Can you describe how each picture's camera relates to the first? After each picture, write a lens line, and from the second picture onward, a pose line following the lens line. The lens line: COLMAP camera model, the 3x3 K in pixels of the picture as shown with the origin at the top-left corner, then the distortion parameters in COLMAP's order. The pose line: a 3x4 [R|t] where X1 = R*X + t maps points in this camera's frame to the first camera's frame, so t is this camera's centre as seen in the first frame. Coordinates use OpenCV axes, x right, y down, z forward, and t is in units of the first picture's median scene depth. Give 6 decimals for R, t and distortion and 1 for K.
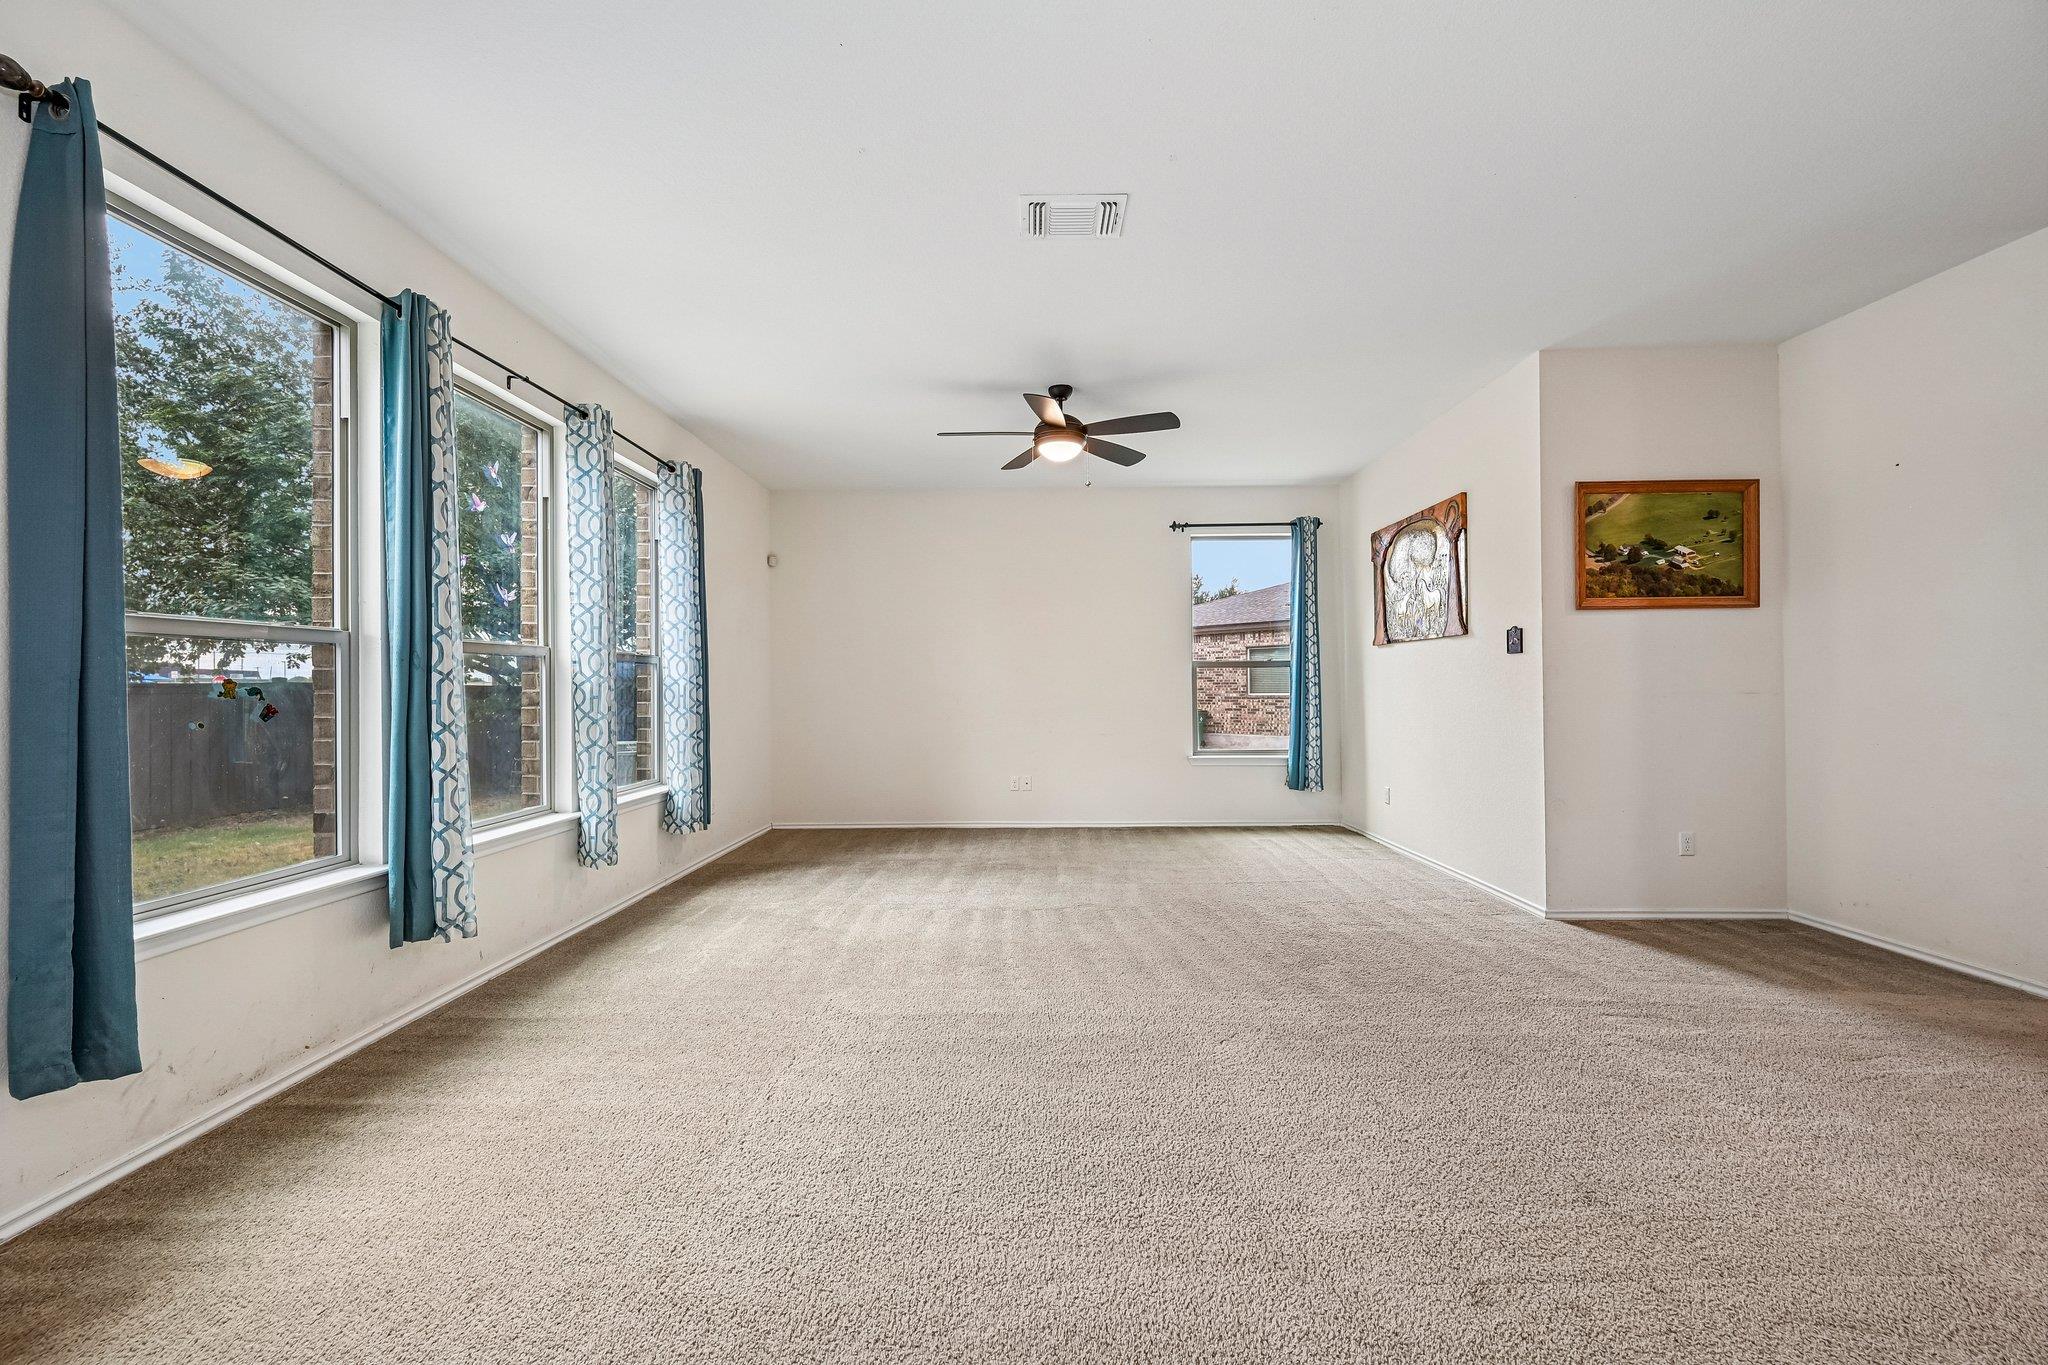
lens RADIAL K [[801.7, 0, 1007.2], [0, 801.7, 694.3], [0, 0, 1]] dist [-0.002155, 0.000982]
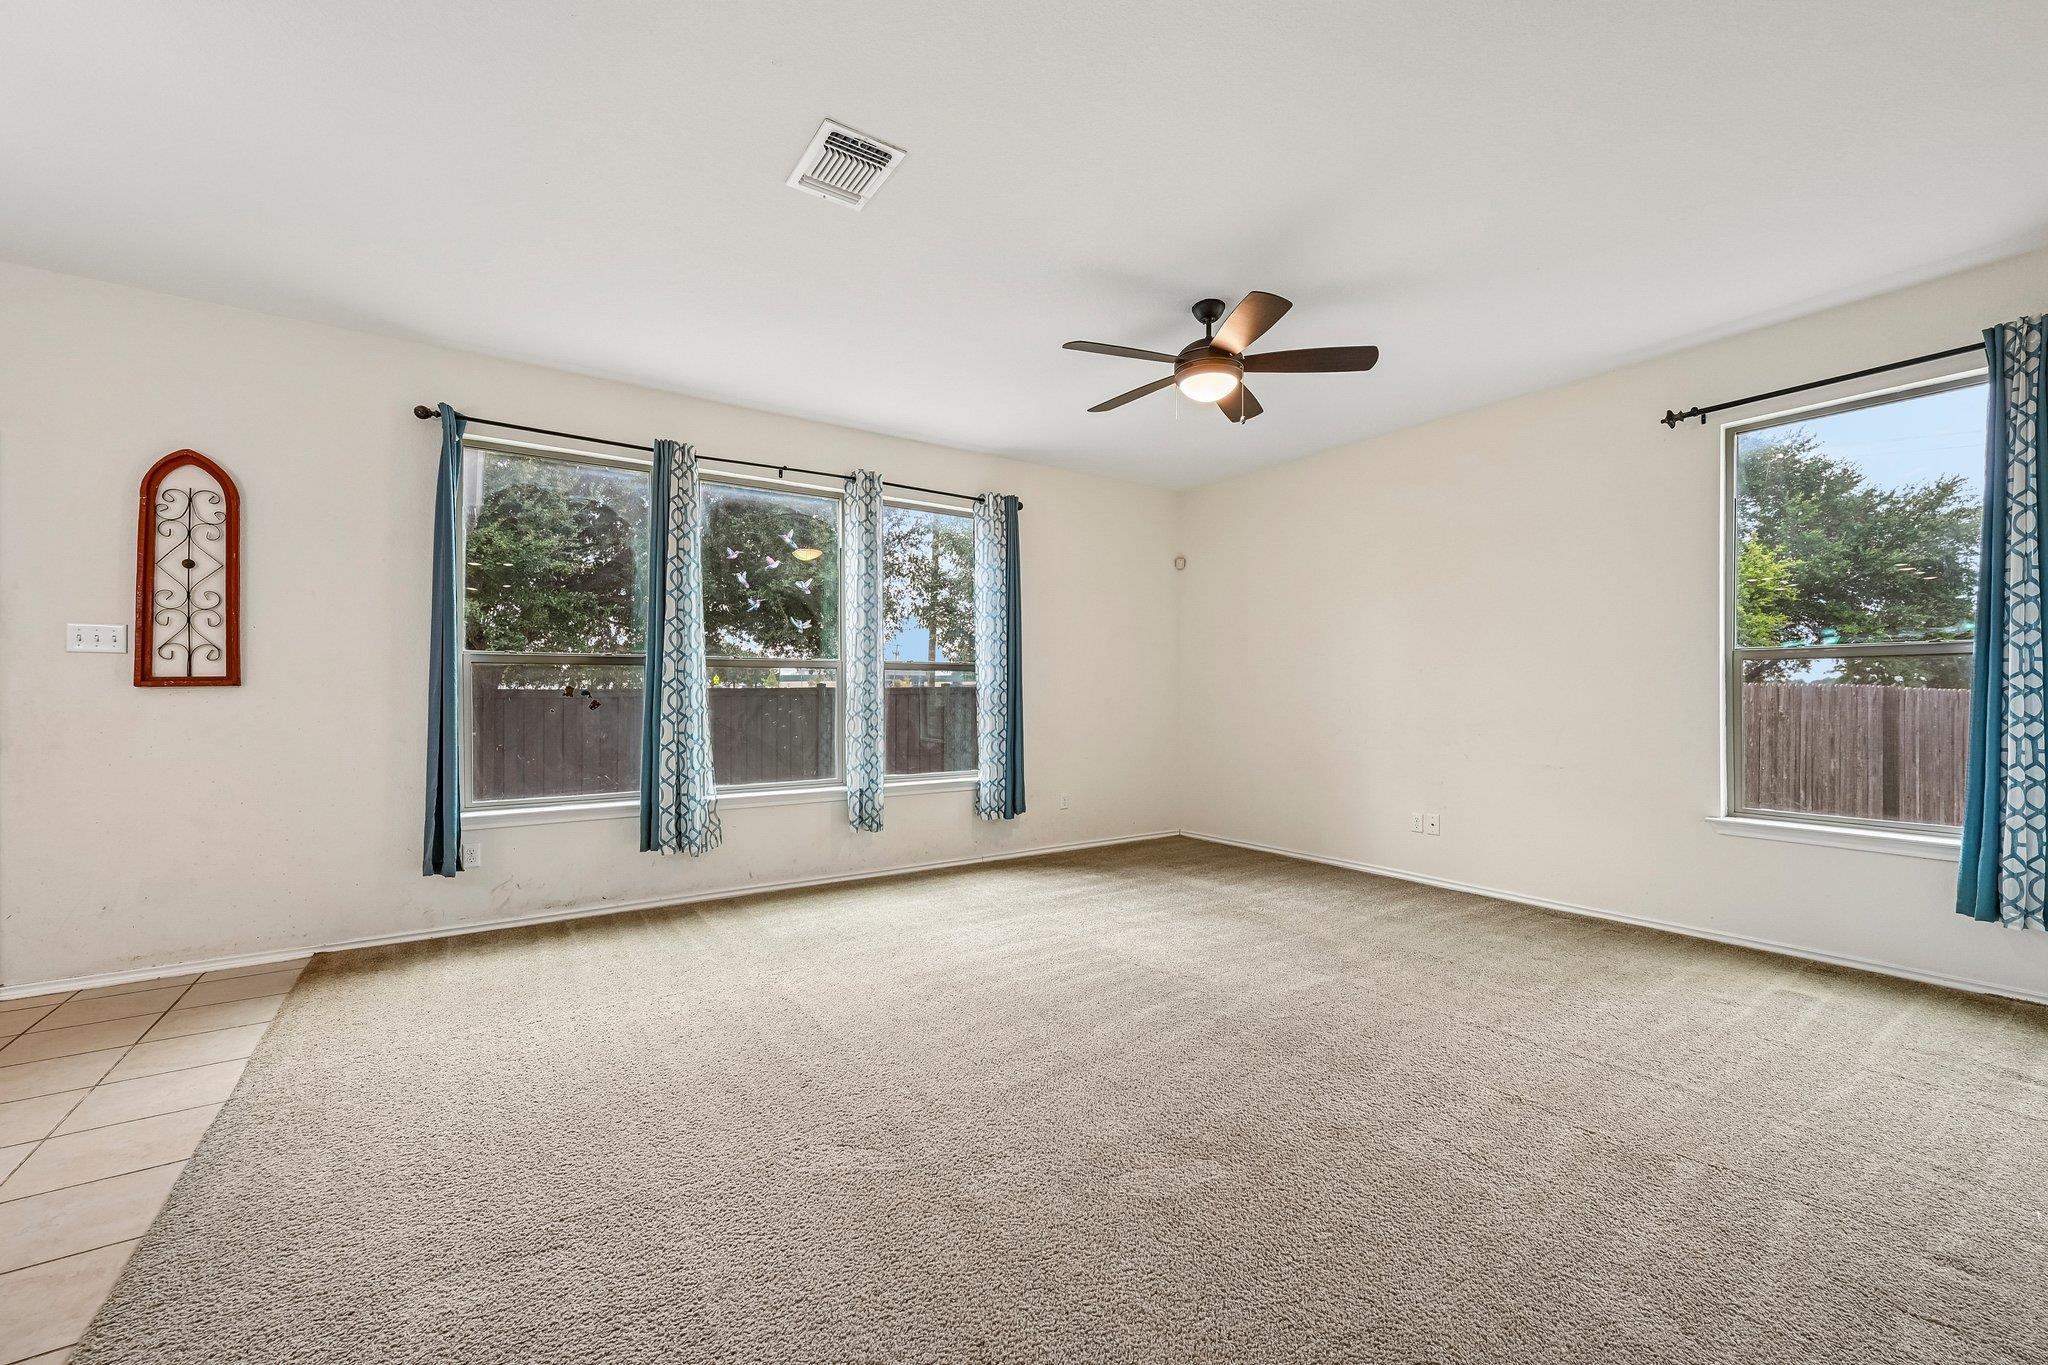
lens RADIAL K [[801.7, 0, 1022.9], [0, 801.7, 709.9], [0, 0, 1]] dist [-0.002155, 0.000982]
pose [[0.589729, 0.023211, -0.807267, 0.678225], [-0.010914, 0.999725, 0.020772, -0.008719], [0.807527, -0.003439, 0.589820, 0.458766]]
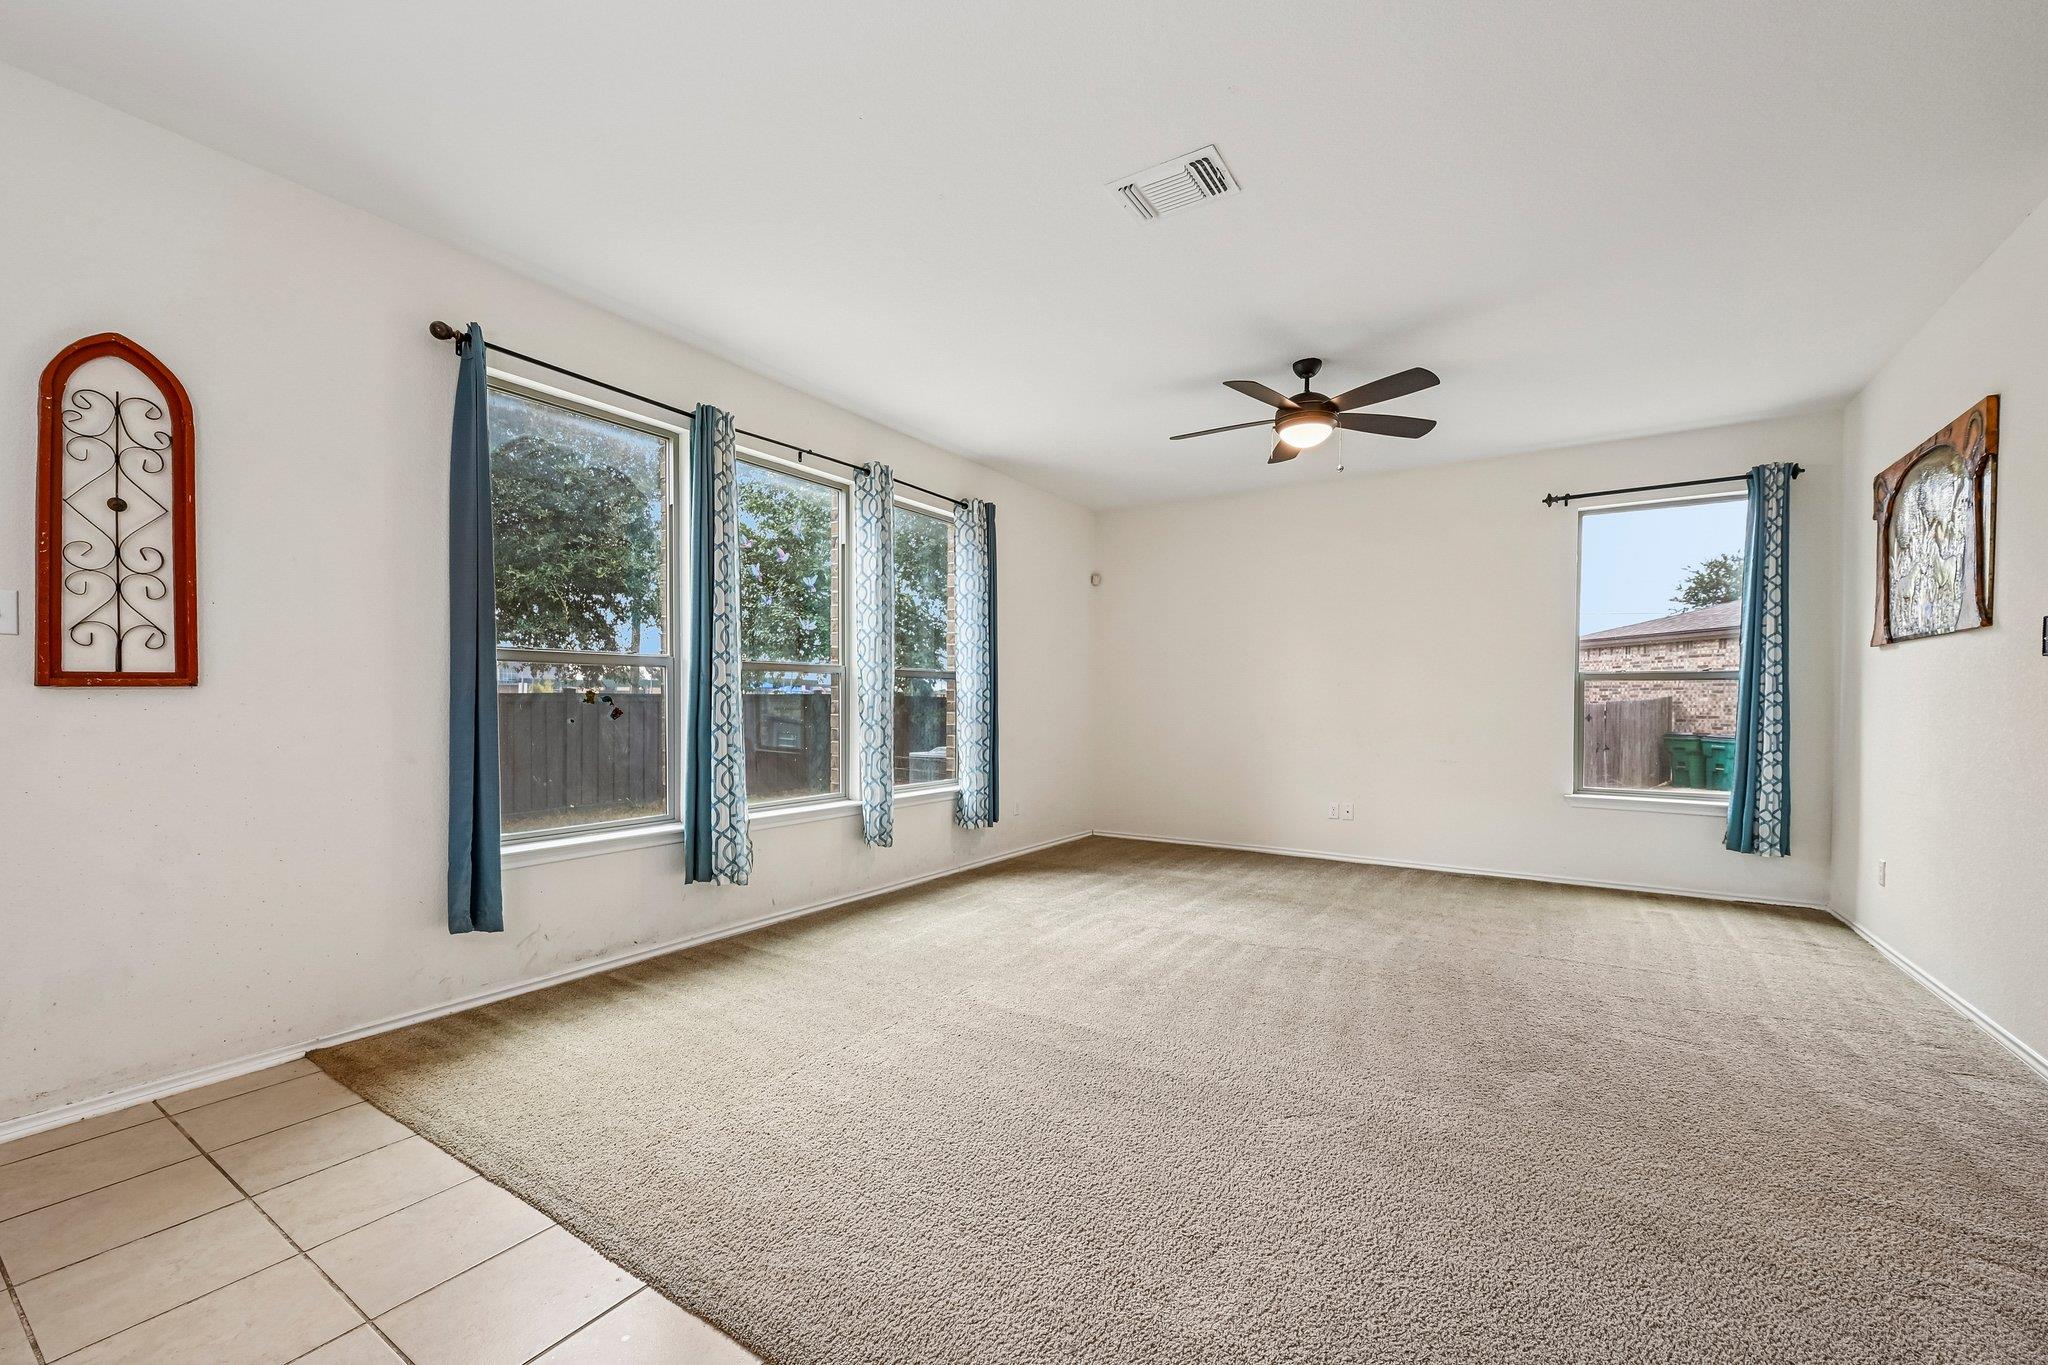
lens RADIAL K [[801.7, 0, 1014.6], [0, 801.7, 737.8], [0, 0, 1]] dist [-0.002155, 0.000982]
pose [[0.848905, 0.034372, -0.527427, 0.308345], [-0.015244, 0.999060, 0.040573, -0.002574], [0.528326, -0.026403, 0.848631, 0.083841]]
